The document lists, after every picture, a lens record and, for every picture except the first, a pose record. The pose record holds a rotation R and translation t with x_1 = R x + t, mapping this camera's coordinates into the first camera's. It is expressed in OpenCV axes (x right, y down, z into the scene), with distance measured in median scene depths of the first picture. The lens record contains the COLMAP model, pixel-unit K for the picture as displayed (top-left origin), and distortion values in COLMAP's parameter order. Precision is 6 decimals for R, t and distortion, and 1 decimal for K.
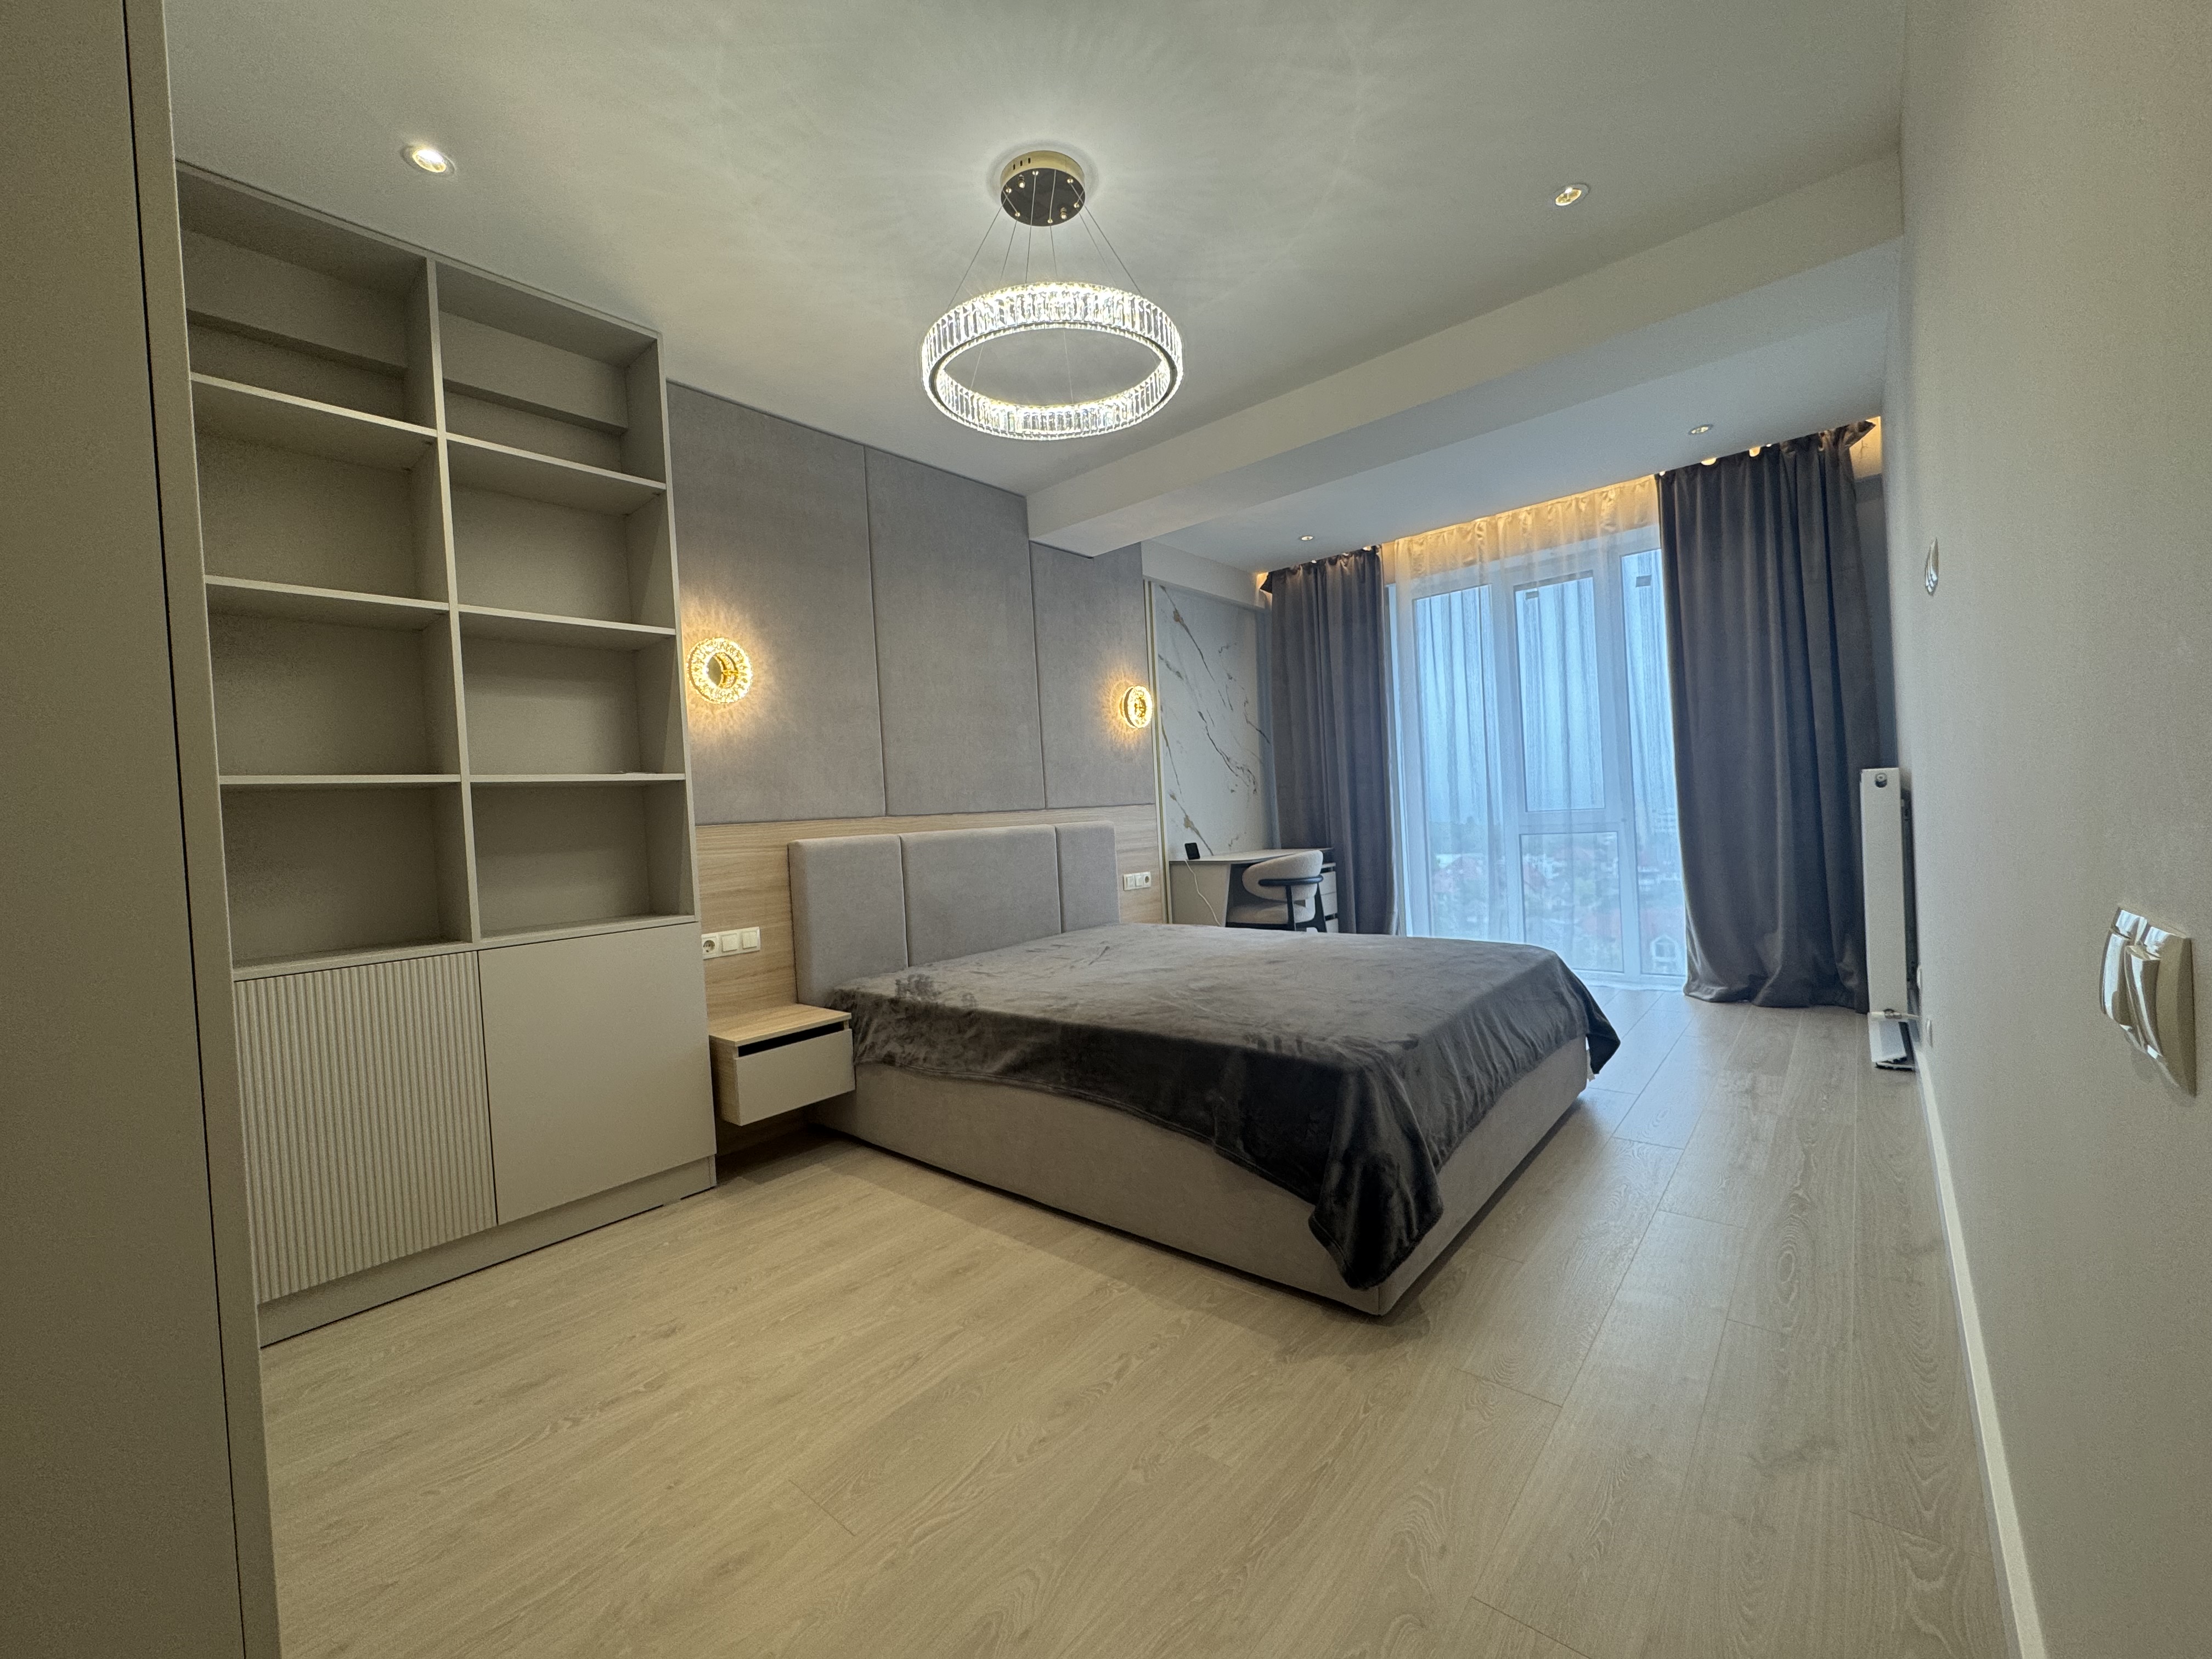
lens RADIAL K [[887.2, 0, 1106.0], [0, 887.2, 829.5], [0, 0, 1]] dist [-0.000704, -0.000493]
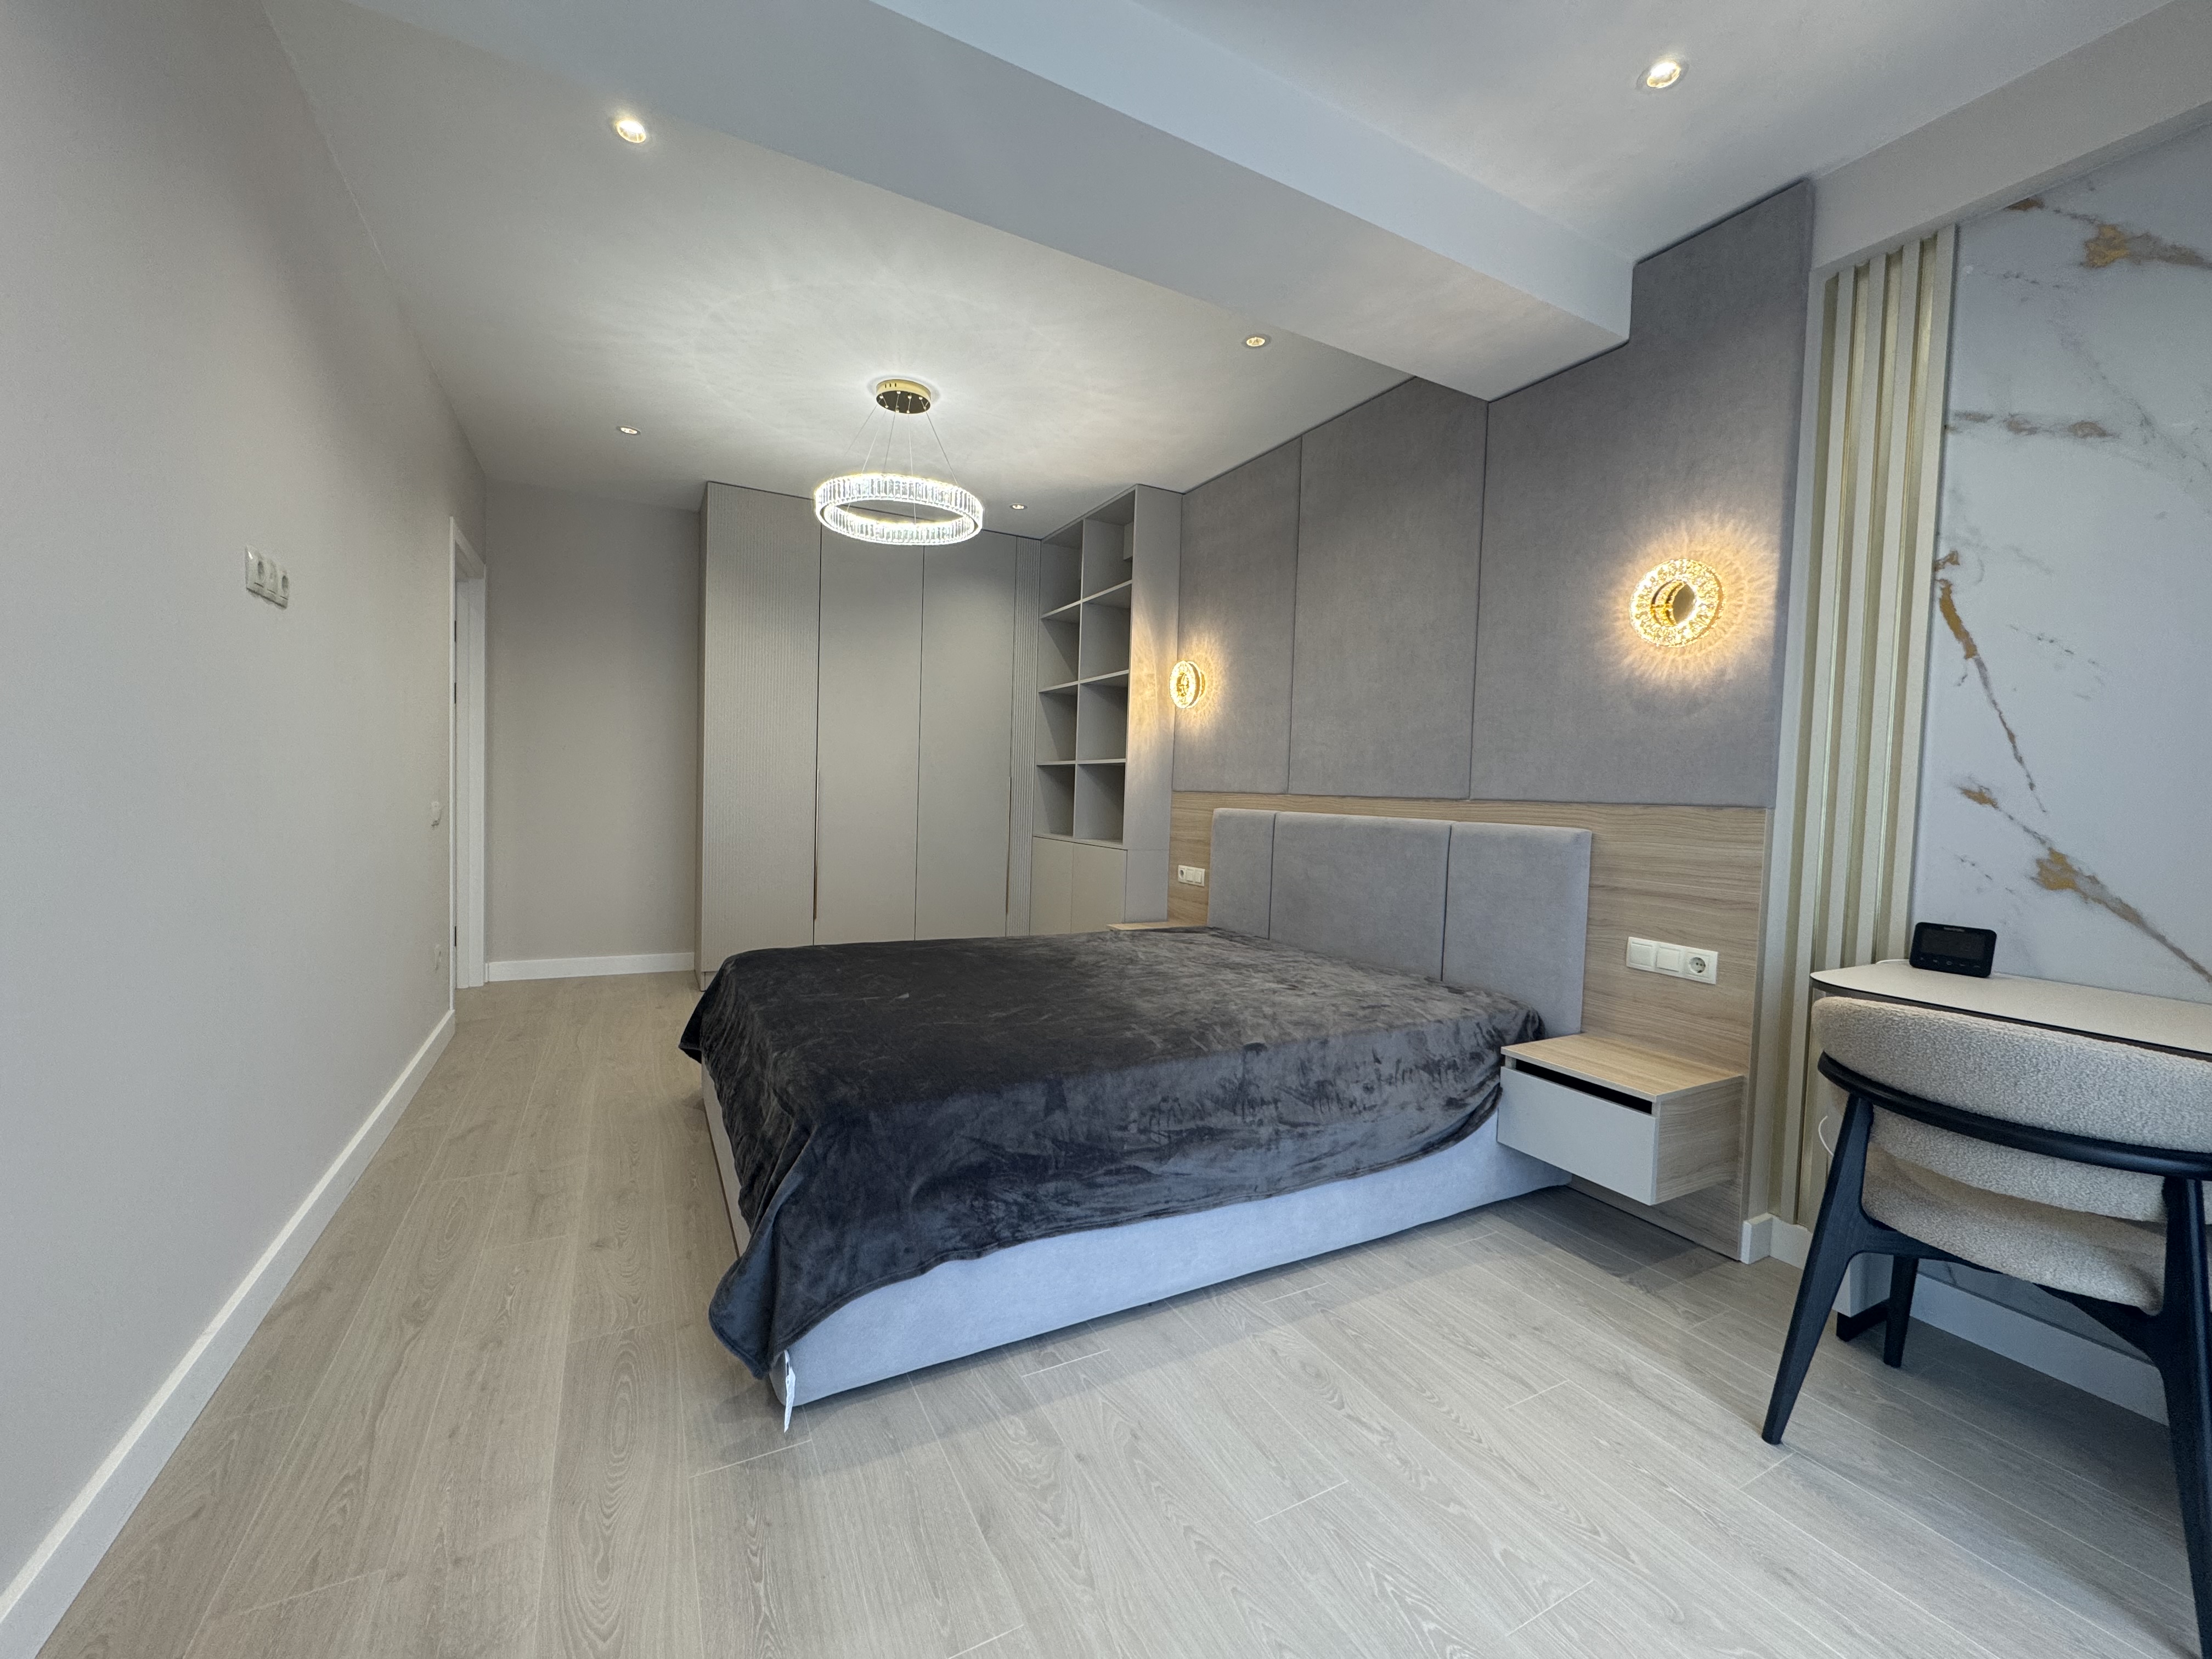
lens RADIAL K [[887.2, 0, 1106.0], [0, 887.2, 829.5], [0, 0, 1]] dist [-0.000704, -0.000493]
pose [[-0.364050, 0.090392, -0.926983, 0.634218], [-0.020780, 0.994243, 0.105112, -0.062797], [0.931147, 0.057529, -0.360076, 0.926760]]
